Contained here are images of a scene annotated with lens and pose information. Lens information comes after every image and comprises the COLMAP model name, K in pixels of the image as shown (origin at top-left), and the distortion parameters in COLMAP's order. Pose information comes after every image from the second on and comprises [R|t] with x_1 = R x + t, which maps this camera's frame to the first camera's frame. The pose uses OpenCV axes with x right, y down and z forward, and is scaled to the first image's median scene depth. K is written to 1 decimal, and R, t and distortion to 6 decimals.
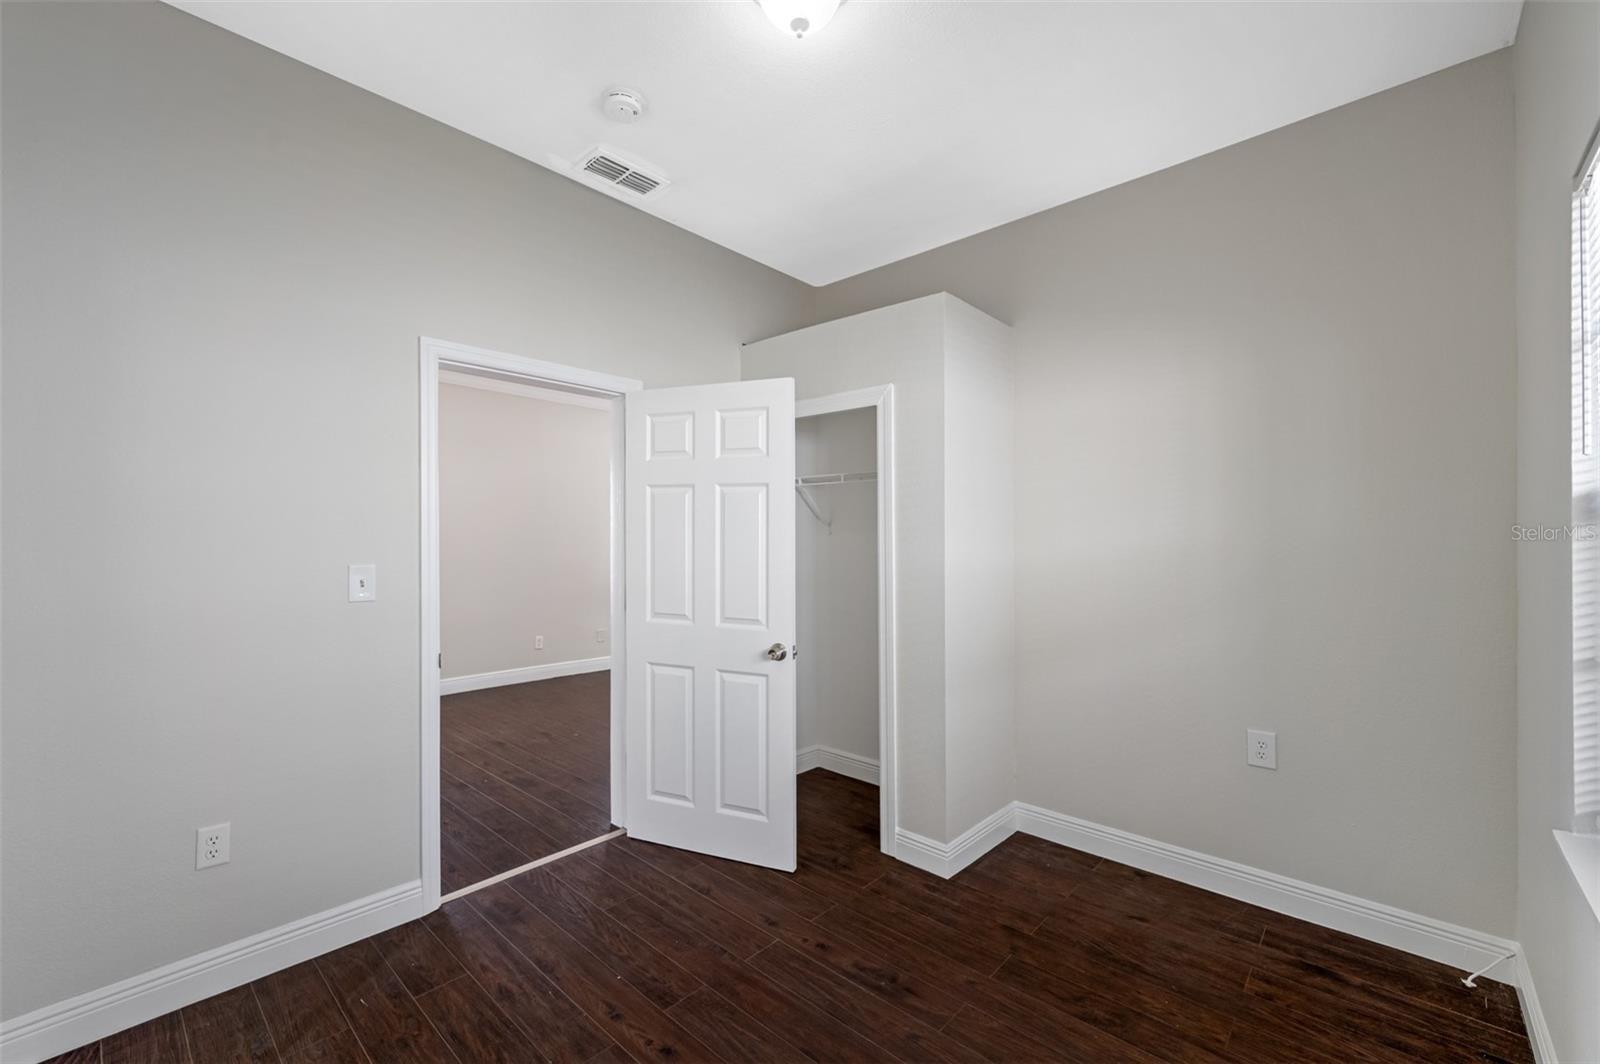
lens RADIAL K [[654.3, 0, 800.0], [0, 654.3, 532.0], [0, 0, 1]] dist [-0.001331, -0.000184]
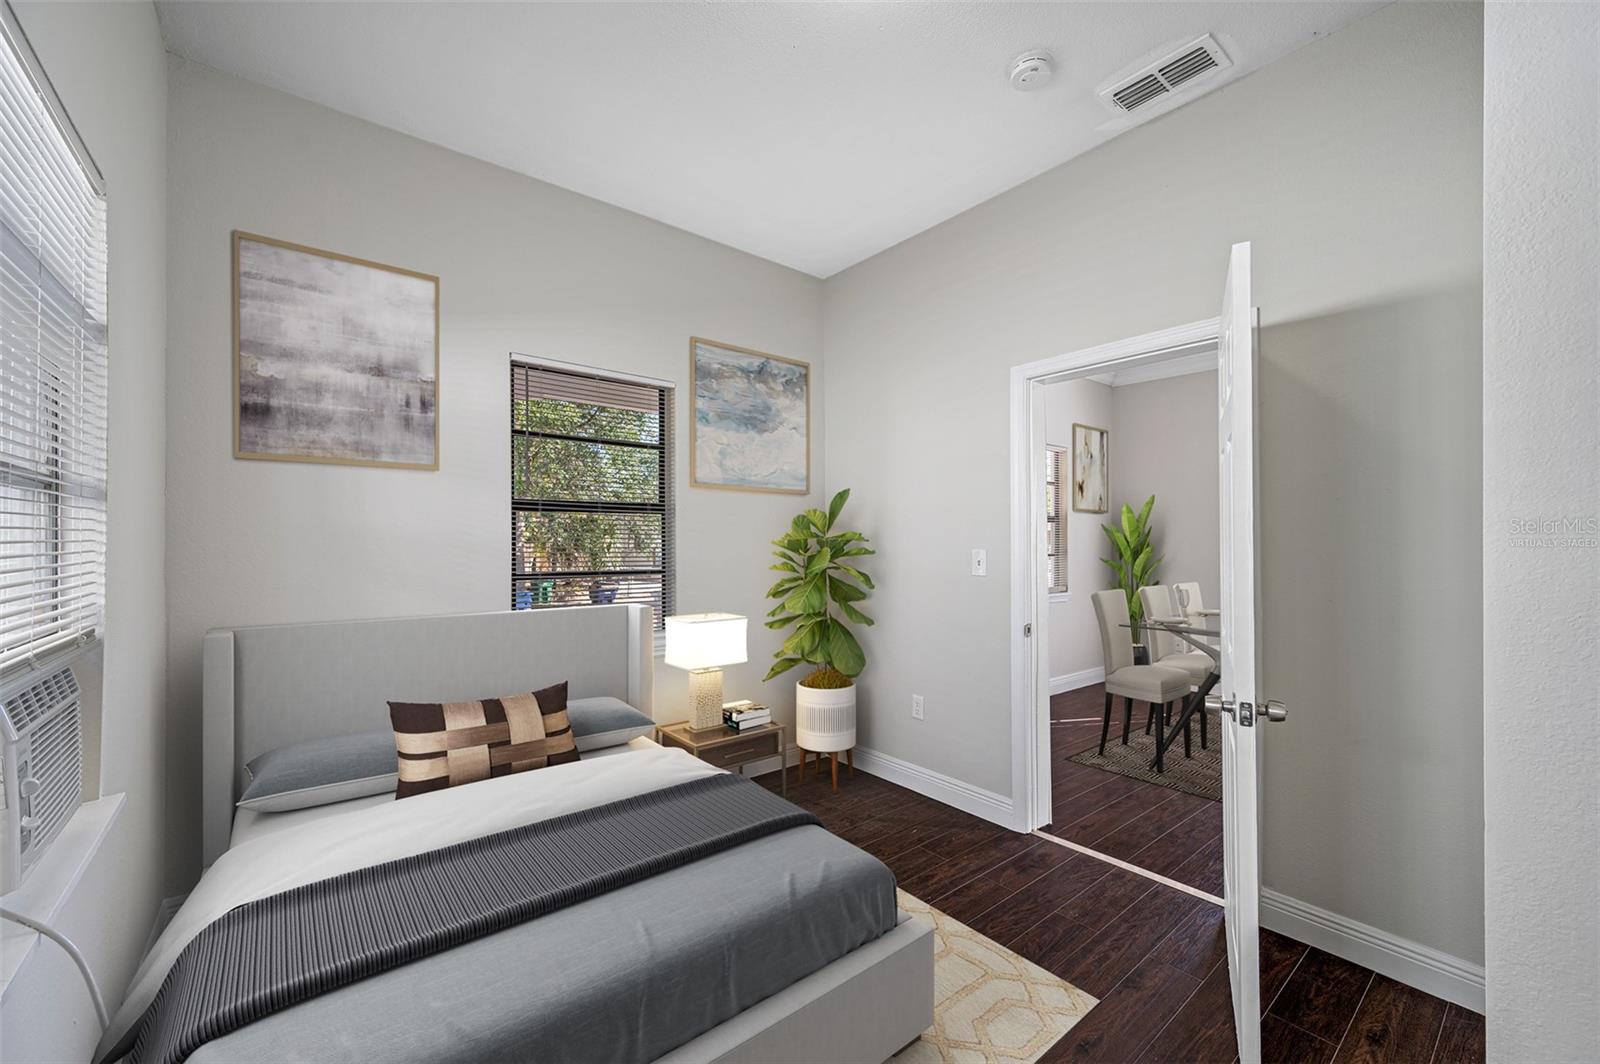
lens RADIAL K [[642.4, 0, 803.0], [0, 642.4, 545.5], [0, 0, 1]] dist [0.000358, -0.000011]
pose [[-0.143337, 0.014201, -0.989572, 0.734168], [0.017669, 0.999774, 0.011788, 0.018302], [0.989516, -0.015795, -0.143555, 0.825742]]
